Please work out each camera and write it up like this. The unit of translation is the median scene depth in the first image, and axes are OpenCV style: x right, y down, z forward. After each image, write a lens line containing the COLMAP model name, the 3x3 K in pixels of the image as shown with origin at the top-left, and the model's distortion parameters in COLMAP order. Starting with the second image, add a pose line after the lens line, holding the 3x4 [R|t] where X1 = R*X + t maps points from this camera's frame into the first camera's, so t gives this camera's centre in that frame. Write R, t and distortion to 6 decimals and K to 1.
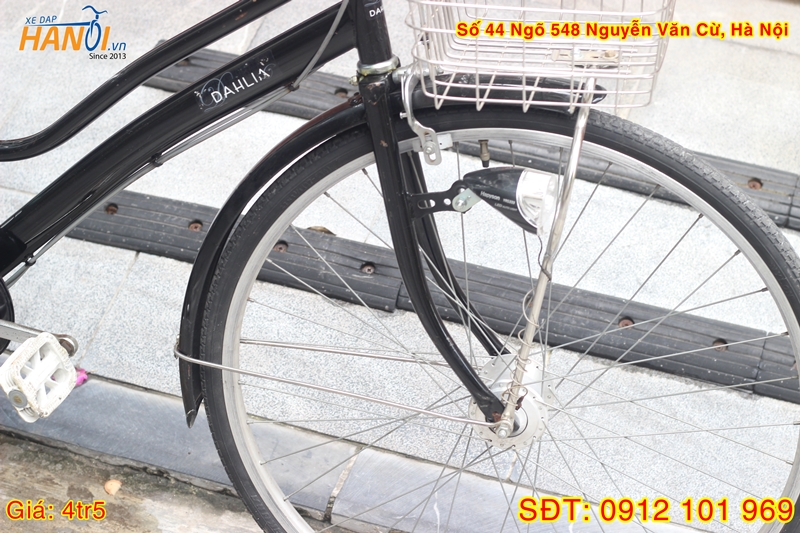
lens RADIAL K [[1919.0, 0, 394.5], [0, 1919.0, 260.6], [0, 0, 1]] dist [-0.100183, 0.000000]
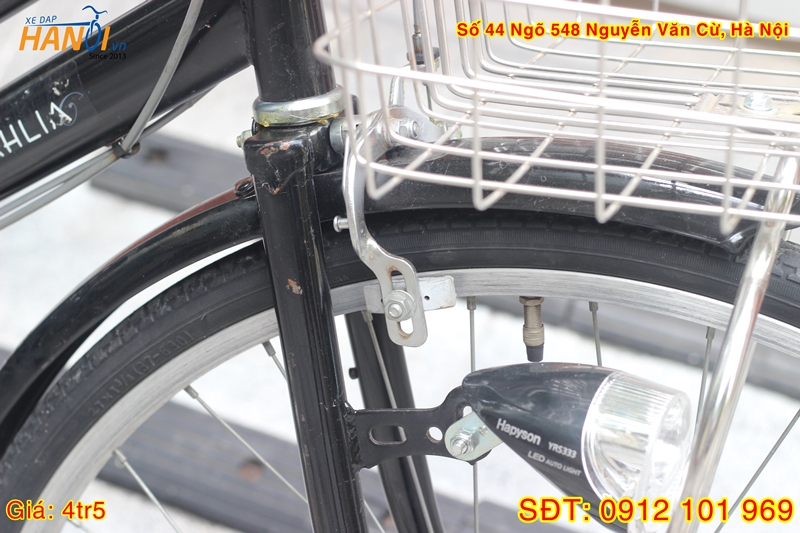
lens RADIAL K [[1919.0, 0, 401.9], [0, 1919.0, 270.7], [0, 0, 1]] dist [-0.100183, 0.000000]
pose [[0.990707, 0.076315, -0.112589, 0.063939], [-0.085923, 0.992830, -0.083104, -0.029764], [0.105440, 0.092006, 0.990160, 0.554521]]
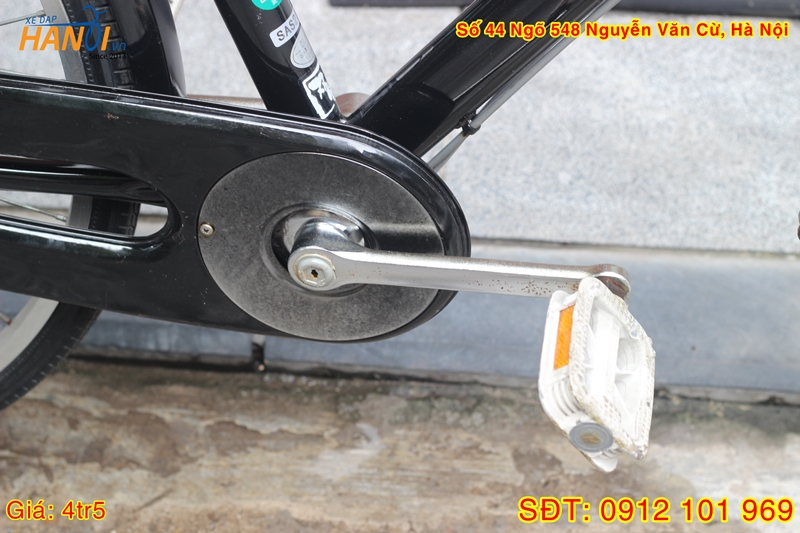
lens RADIAL K [[1919.0, 0, 400.4], [0, 1919.0, 265.0], [0, 0, 1]] dist [-0.100183, 0.000000]
pose [[0.977054, -0.212369, 0.016273, -0.244331], [0.203789, 0.954322, 0.218492, -0.085515], [-0.061930, -0.210163, 0.975703, 0.542504]]
